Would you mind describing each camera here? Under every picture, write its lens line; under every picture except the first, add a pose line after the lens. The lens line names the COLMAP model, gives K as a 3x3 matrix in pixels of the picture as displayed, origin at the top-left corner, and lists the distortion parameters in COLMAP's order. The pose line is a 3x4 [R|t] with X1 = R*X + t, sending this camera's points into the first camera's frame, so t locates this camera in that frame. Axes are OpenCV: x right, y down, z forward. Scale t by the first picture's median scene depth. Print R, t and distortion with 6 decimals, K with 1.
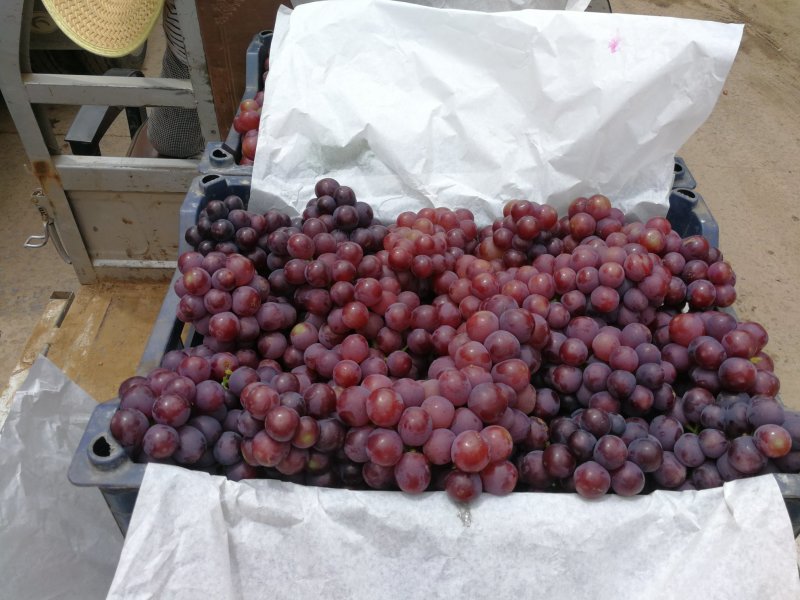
lens RADIAL K [[646.0, 0, 400.5], [0, 646.0, 301.6], [0, 0, 1]] dist [-0.011446, -0.000444]
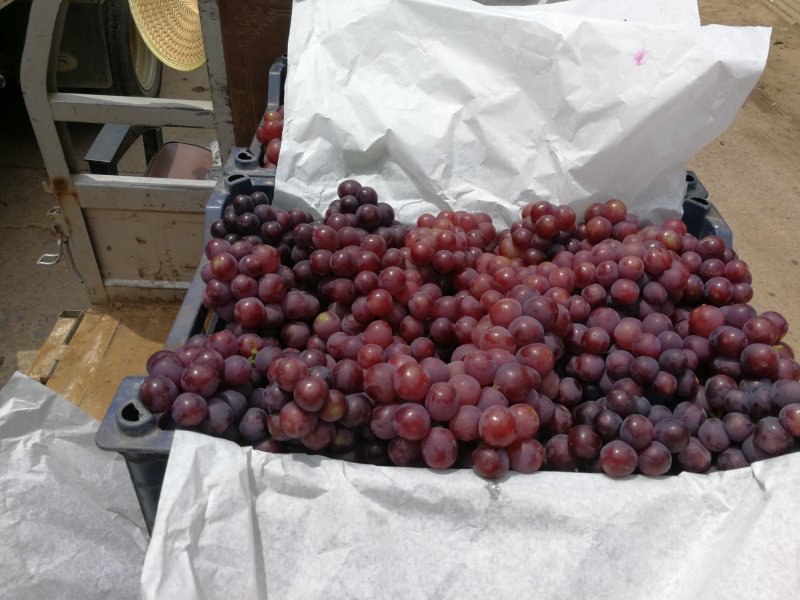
lens RADIAL K [[646.0, 0, 402.0], [0, 646.0, 300.2], [0, 0, 1]] dist [-0.011446, -0.000444]
pose [[0.999847, 0.017014, 0.004036, -0.037551], [-0.016640, 0.996712, -0.079301, 0.094439], [-0.005372, 0.079222, 0.996843, -0.009699]]
